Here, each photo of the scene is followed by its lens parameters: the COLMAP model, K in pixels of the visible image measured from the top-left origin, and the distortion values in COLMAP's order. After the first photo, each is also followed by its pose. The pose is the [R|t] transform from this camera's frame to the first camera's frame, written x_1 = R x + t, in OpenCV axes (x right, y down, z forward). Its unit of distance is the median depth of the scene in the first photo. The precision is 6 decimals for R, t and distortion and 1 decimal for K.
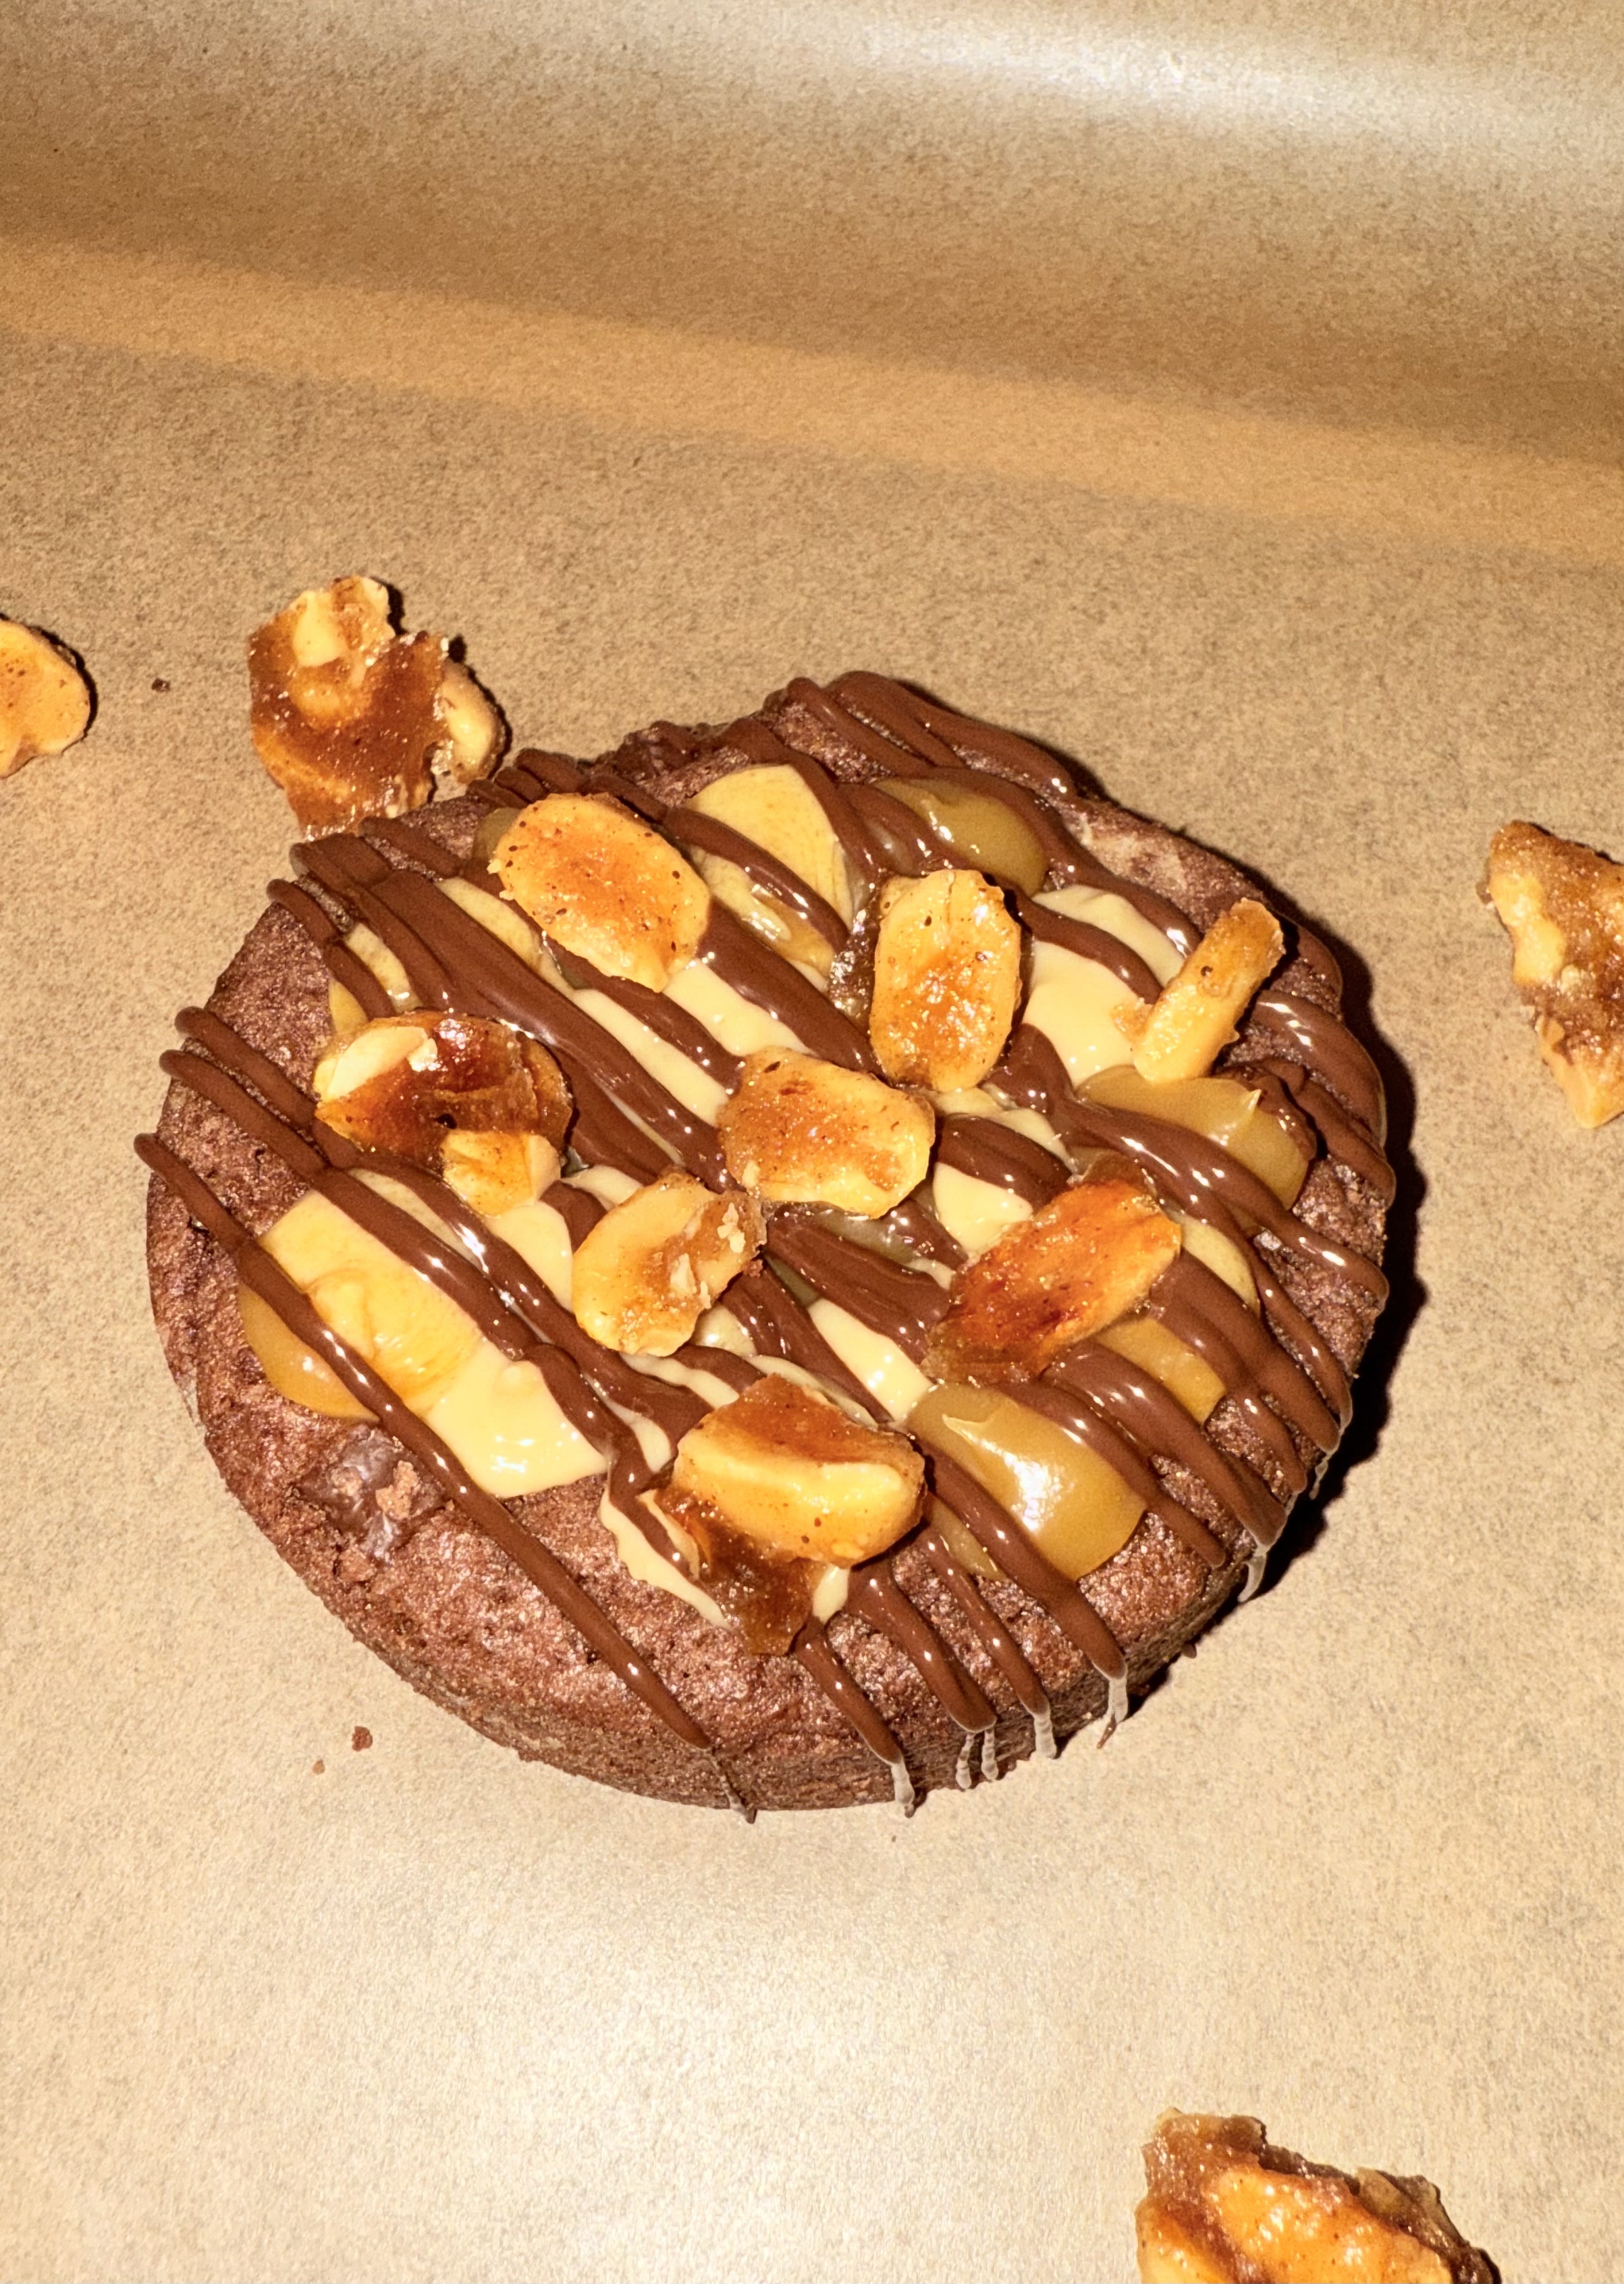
lens RADIAL K [[1725.6, 0, 812.0], [0, 1725.6, 1142.0], [0, 0, 1]] dist [-0.003405, -0.001366]
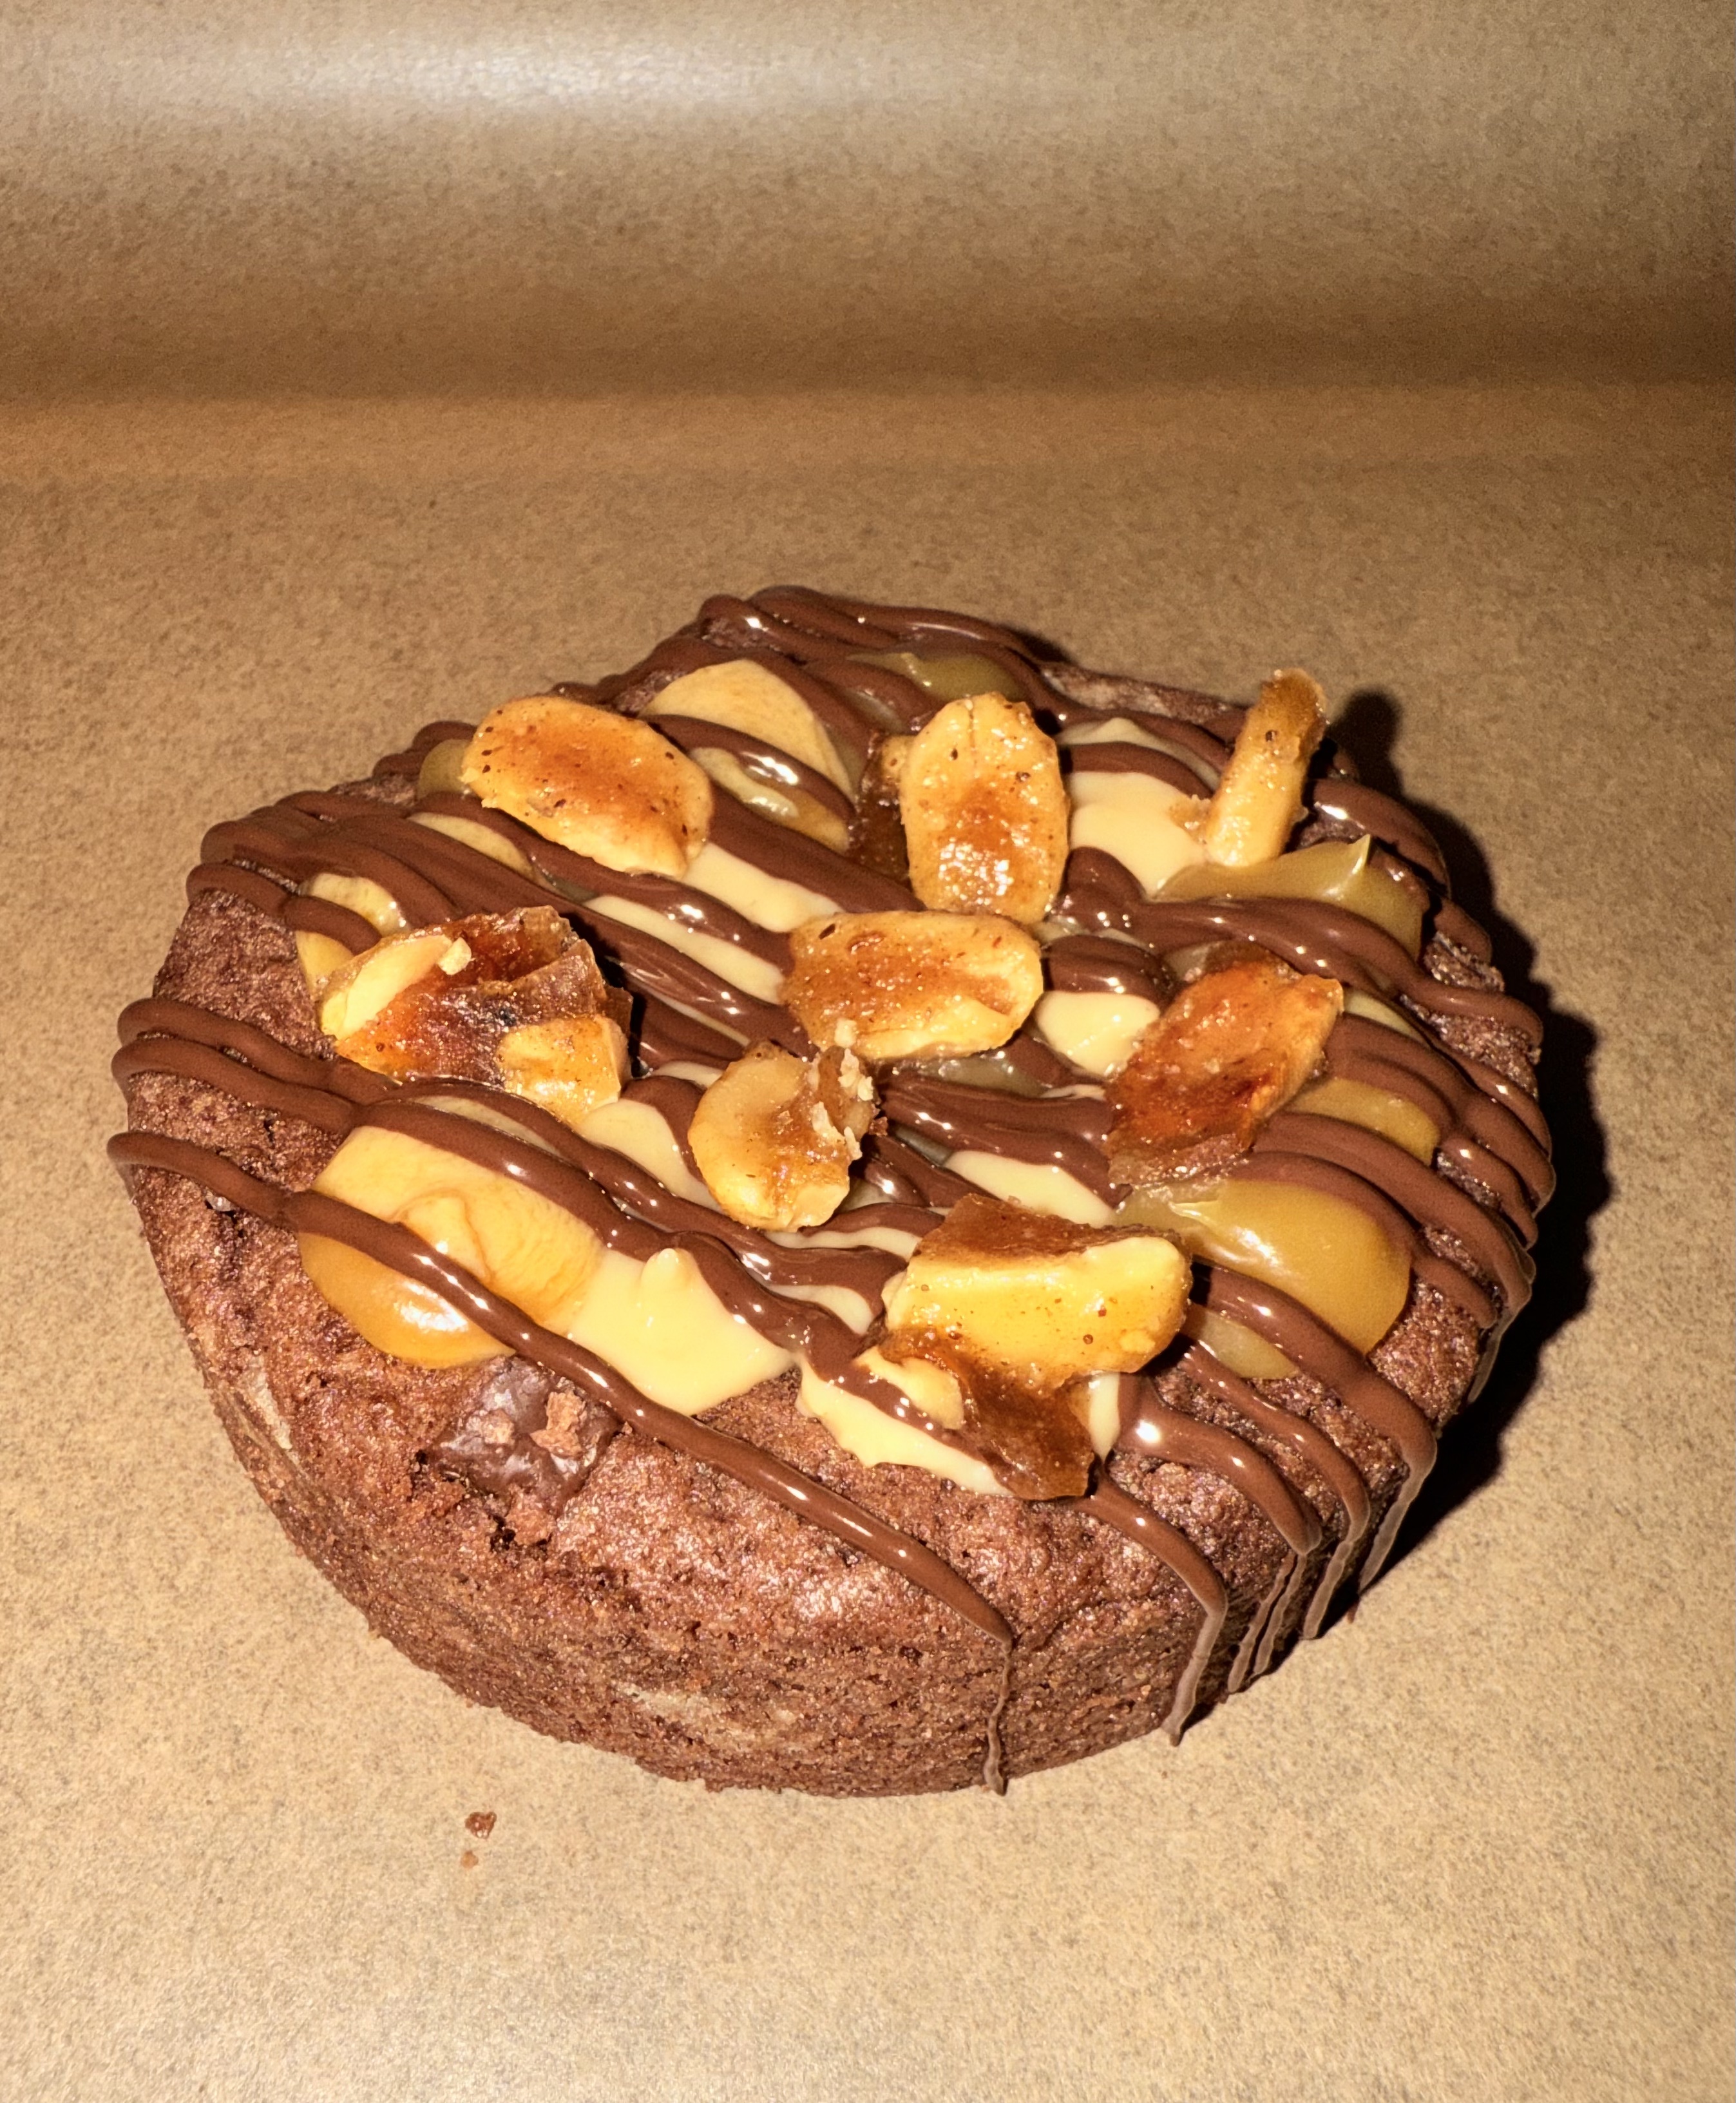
lens RADIAL K [[1768.5, 0, 835.6], [0, 1768.5, 1050.6], [0, 0, 1]] dist [0.002976, -0.006191]
pose [[0.972059, -0.189697, 0.138266, -0.160677], [0.206493, 0.971142, -0.119344, 0.129125], [-0.111636, 0.144560, 0.983178, 0.115733]]
